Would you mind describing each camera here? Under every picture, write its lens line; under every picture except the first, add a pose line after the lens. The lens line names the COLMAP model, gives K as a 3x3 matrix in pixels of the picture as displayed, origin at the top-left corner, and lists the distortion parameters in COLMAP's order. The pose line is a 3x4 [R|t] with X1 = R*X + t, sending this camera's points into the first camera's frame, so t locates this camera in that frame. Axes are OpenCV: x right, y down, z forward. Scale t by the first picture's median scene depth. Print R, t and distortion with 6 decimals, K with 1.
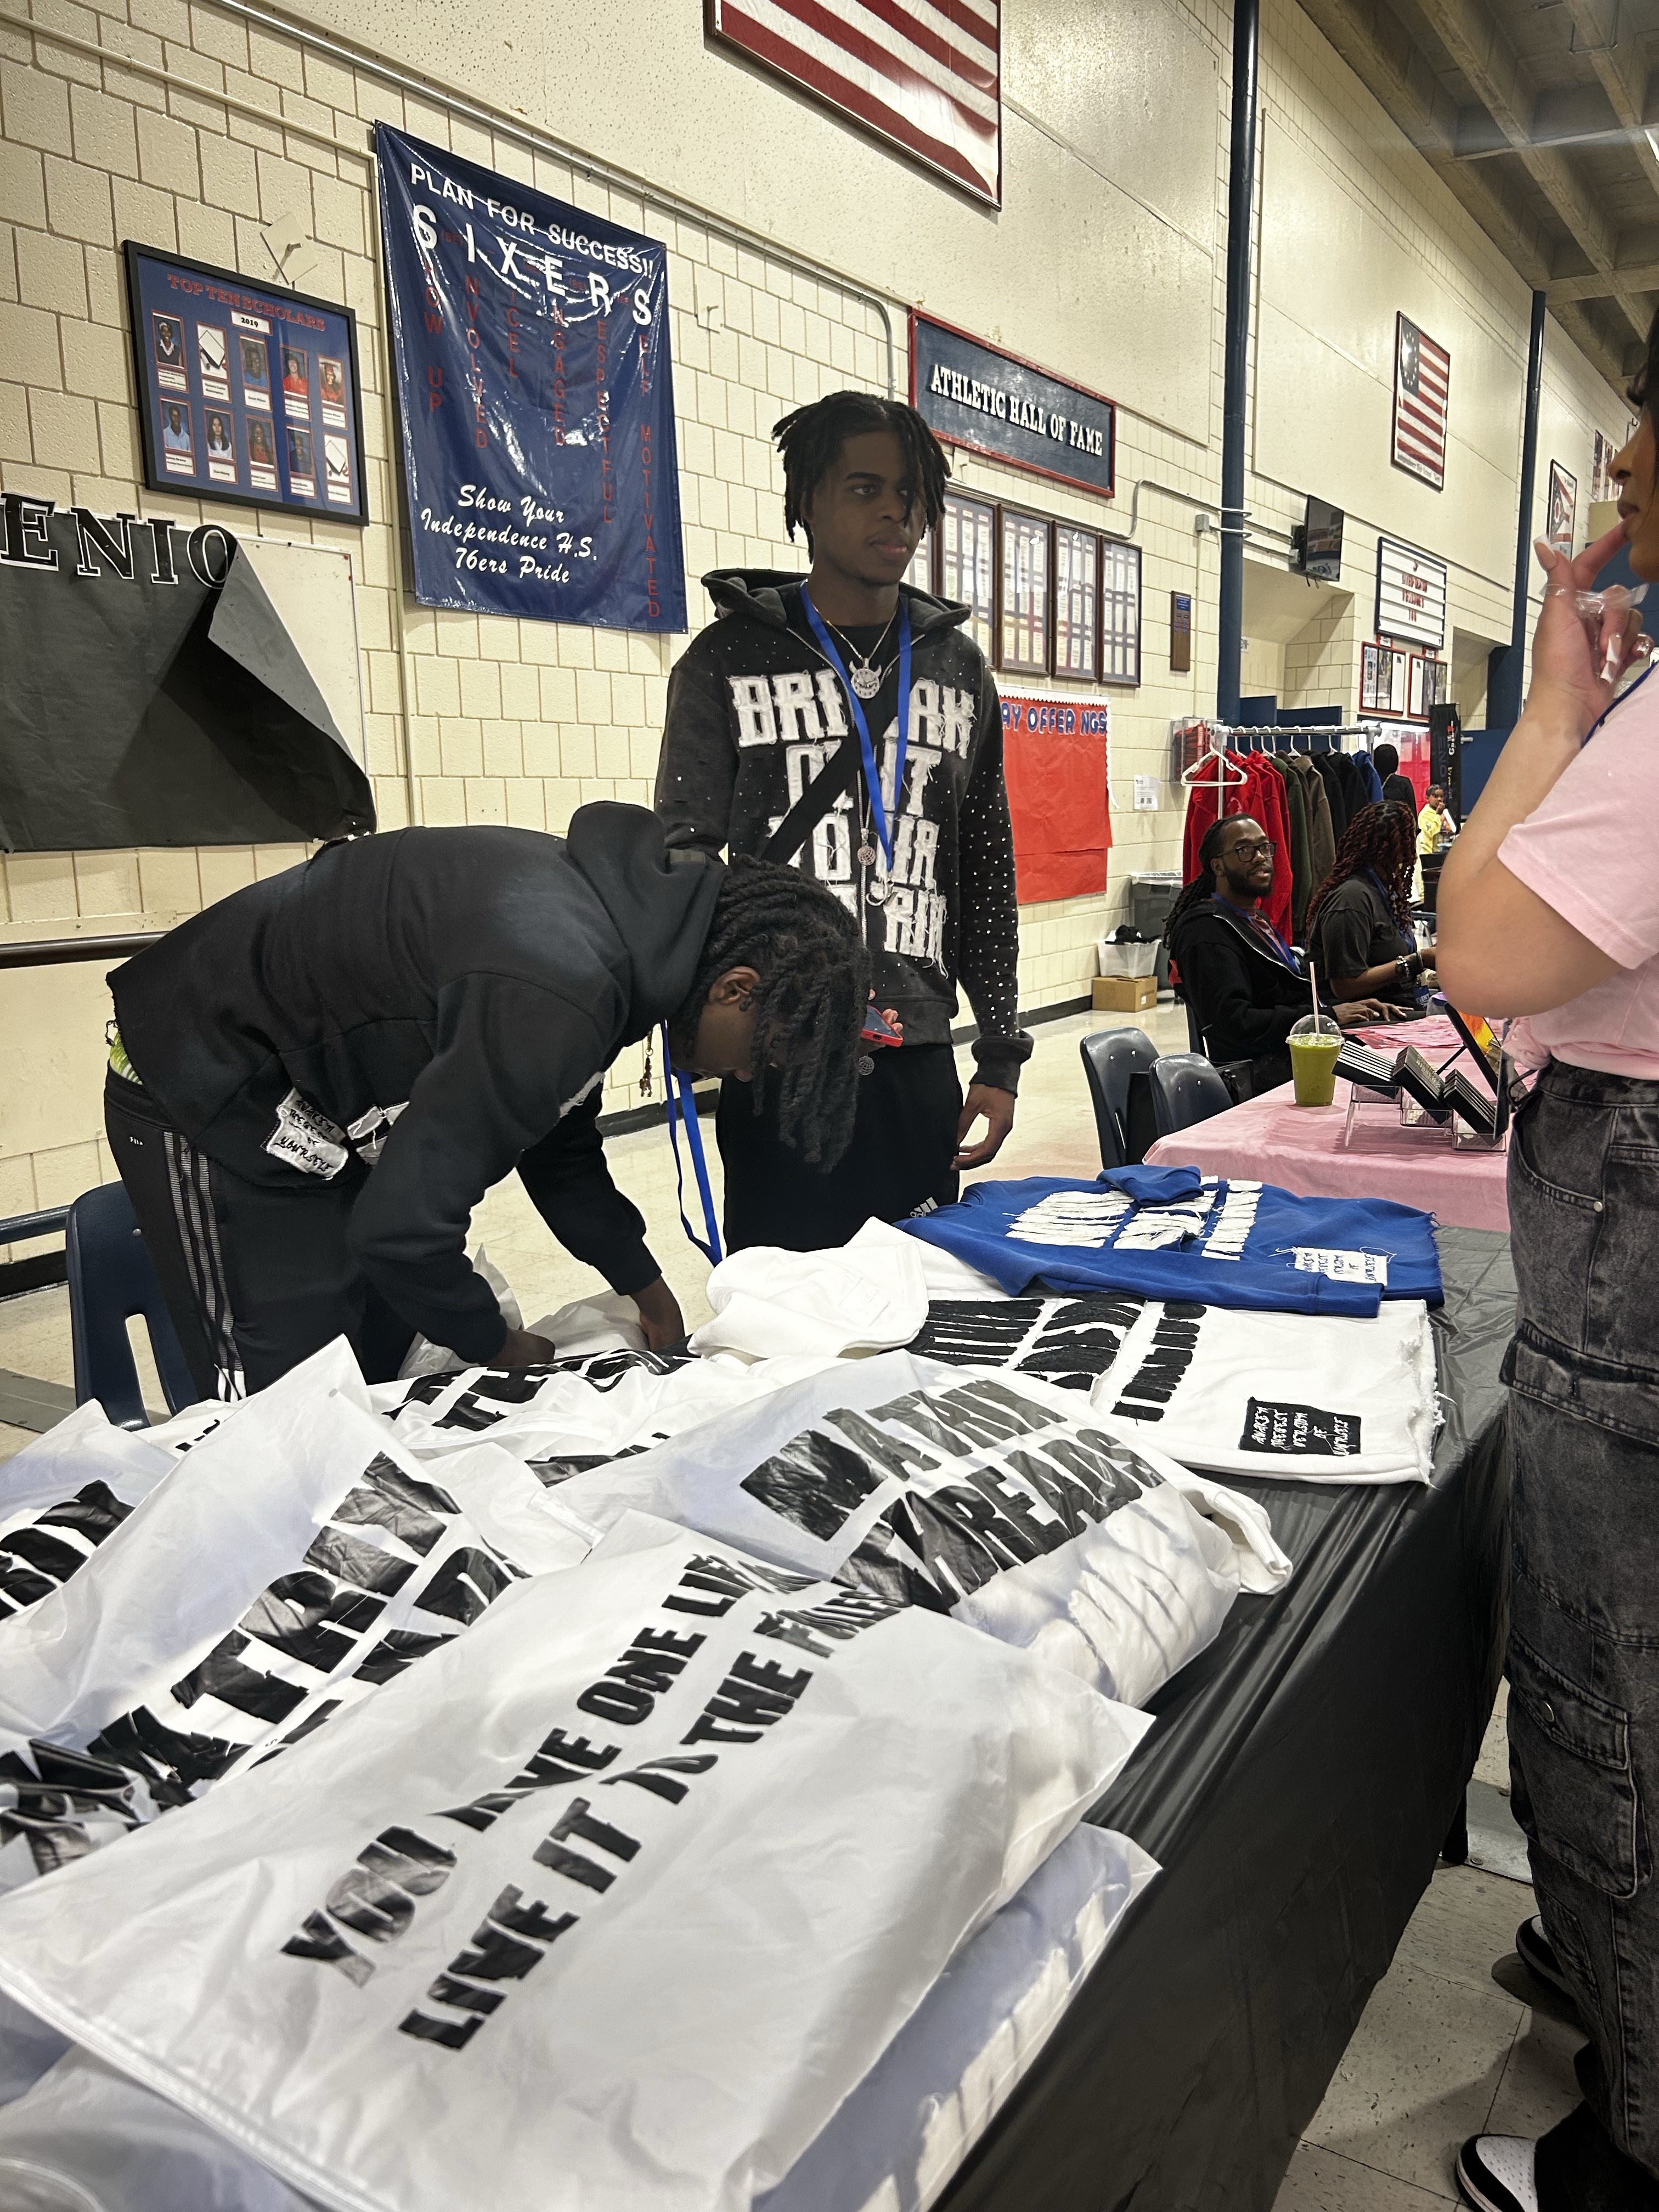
lens RADIAL K [[1686.2, 0, 808.9], [0, 1686.2, 1122.5], [0, 0, 1]] dist [0.026362, -0.027707]
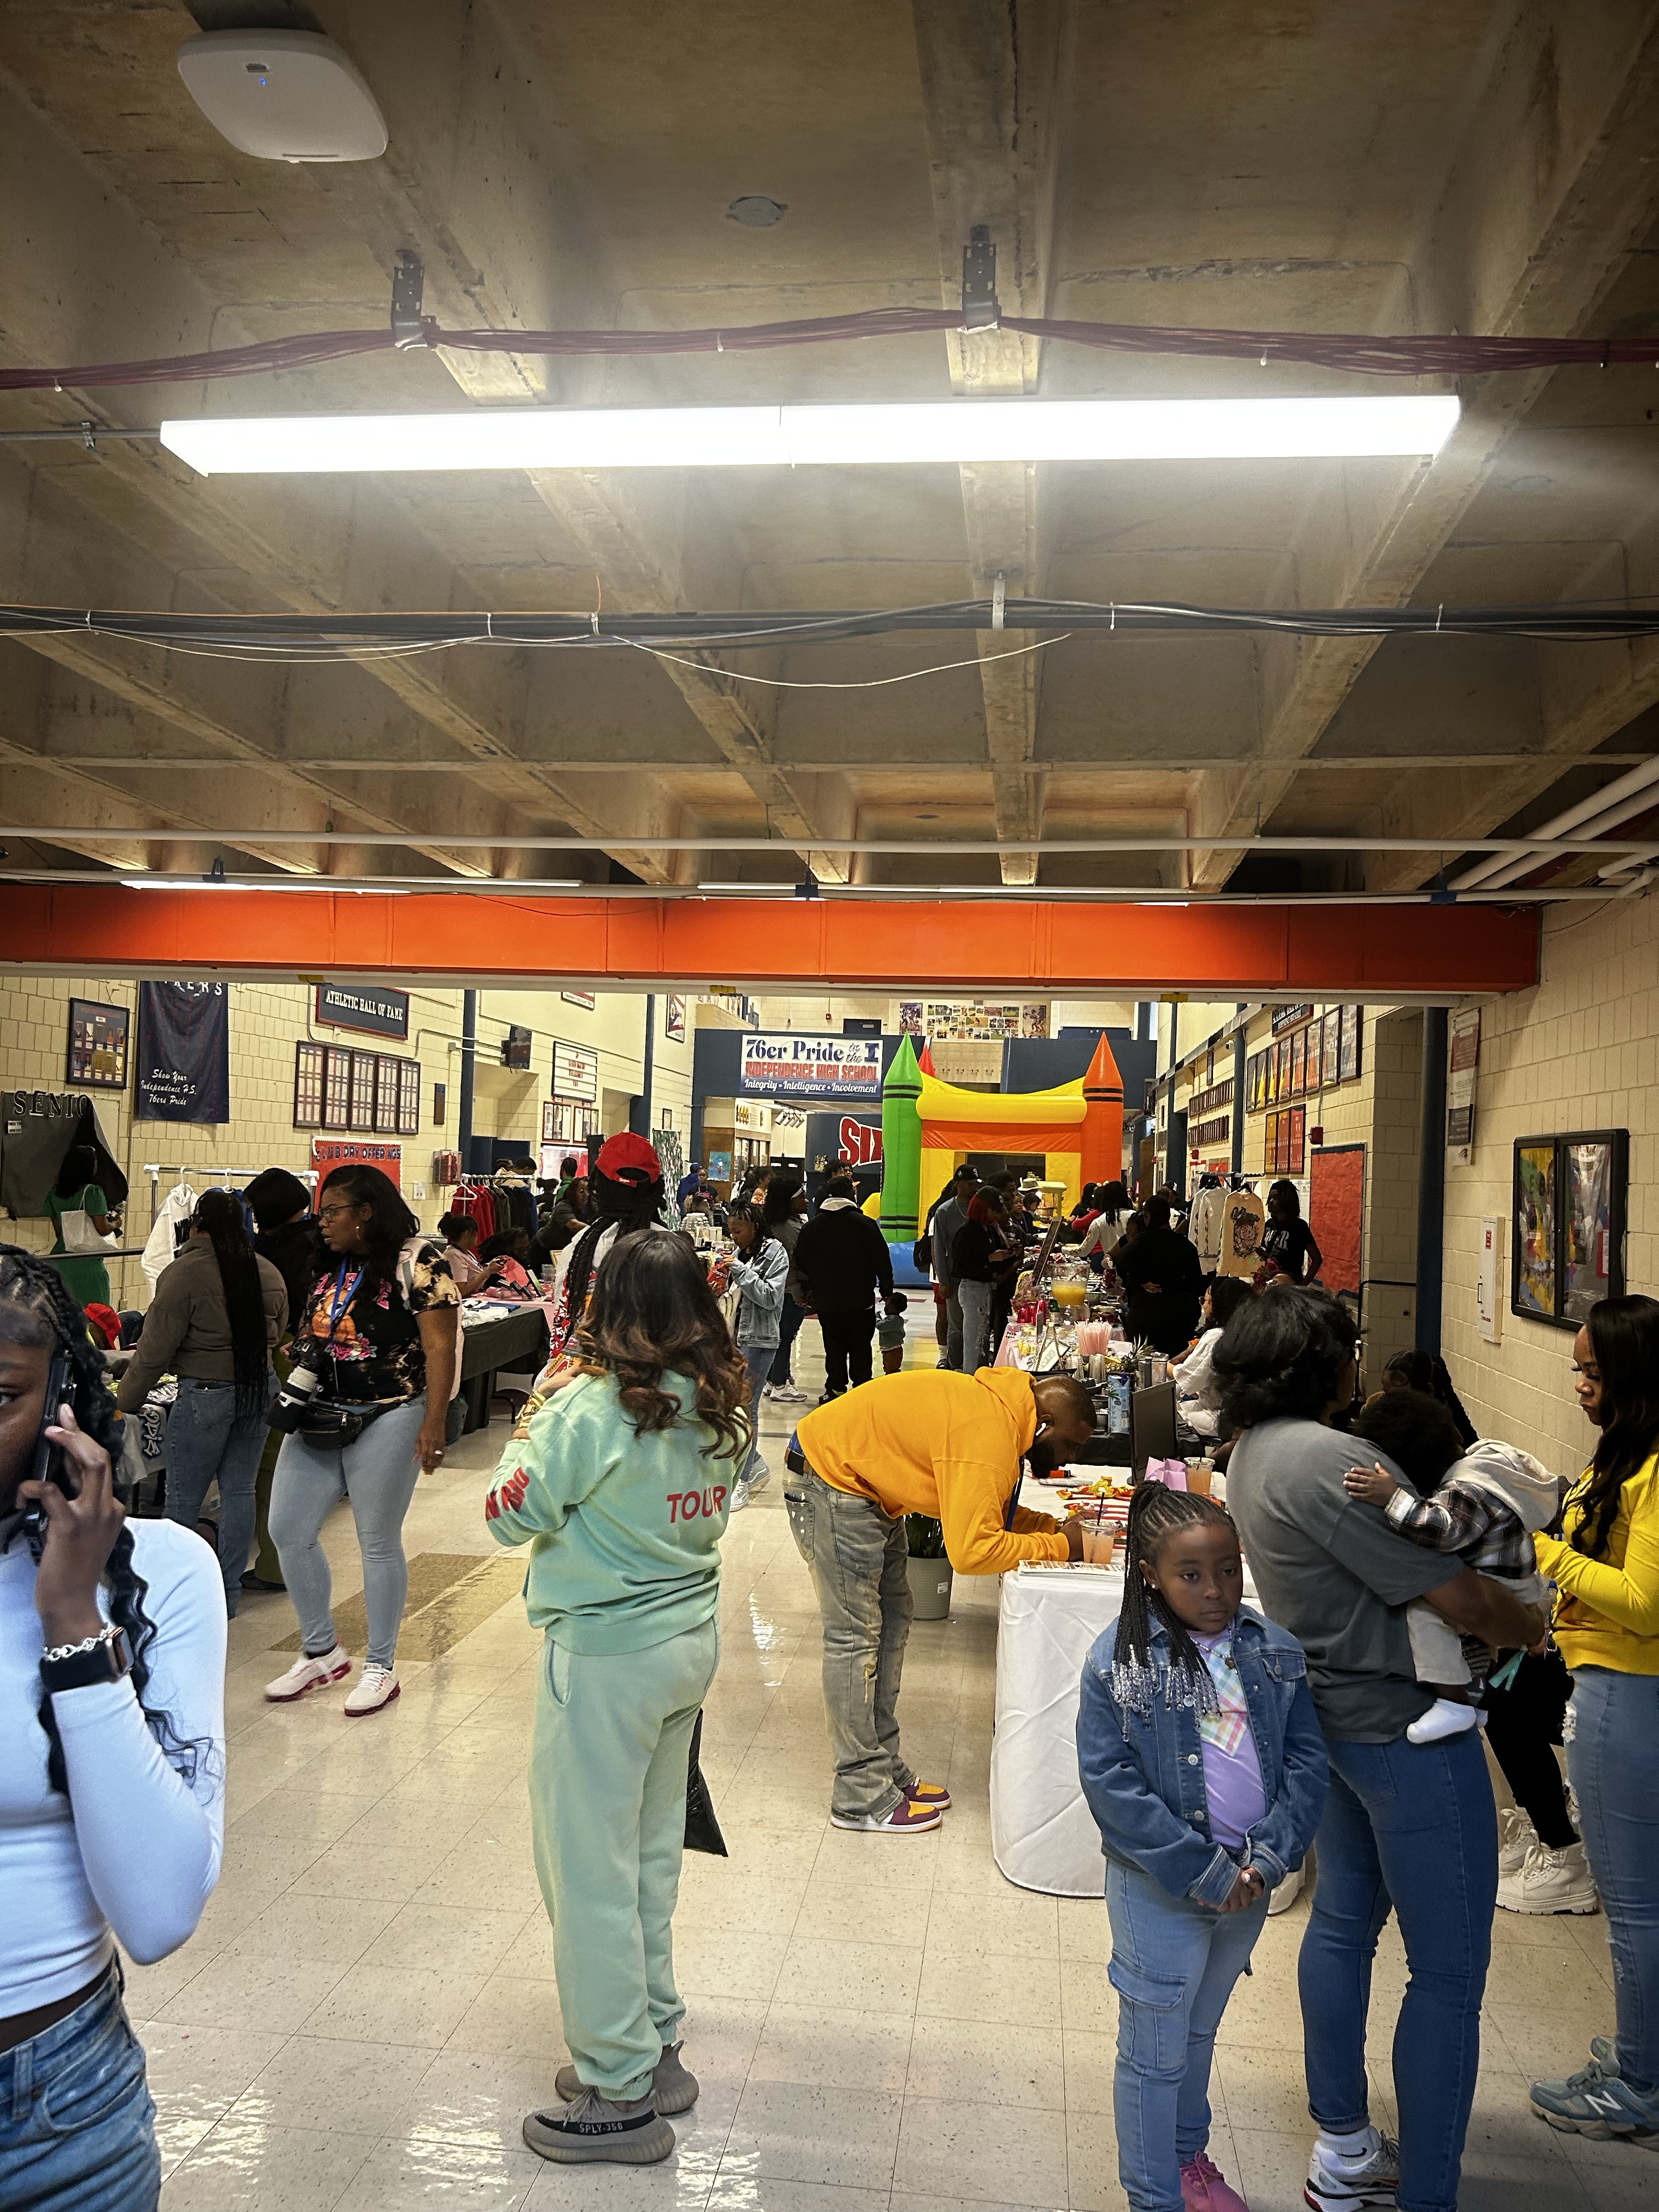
lens RADIAL K [[1672.0, 0, 829.5], [0, 1672.0, 1106.0], [0, 0, 1]] dist [0.028436, -0.038167]
pose [[0.896369, 0.067298, 0.438171, -0.199025], [0.029947, 0.976959, -0.211314, 0.109633], [-0.442297, 0.202537, 0.873700, -0.782261]]
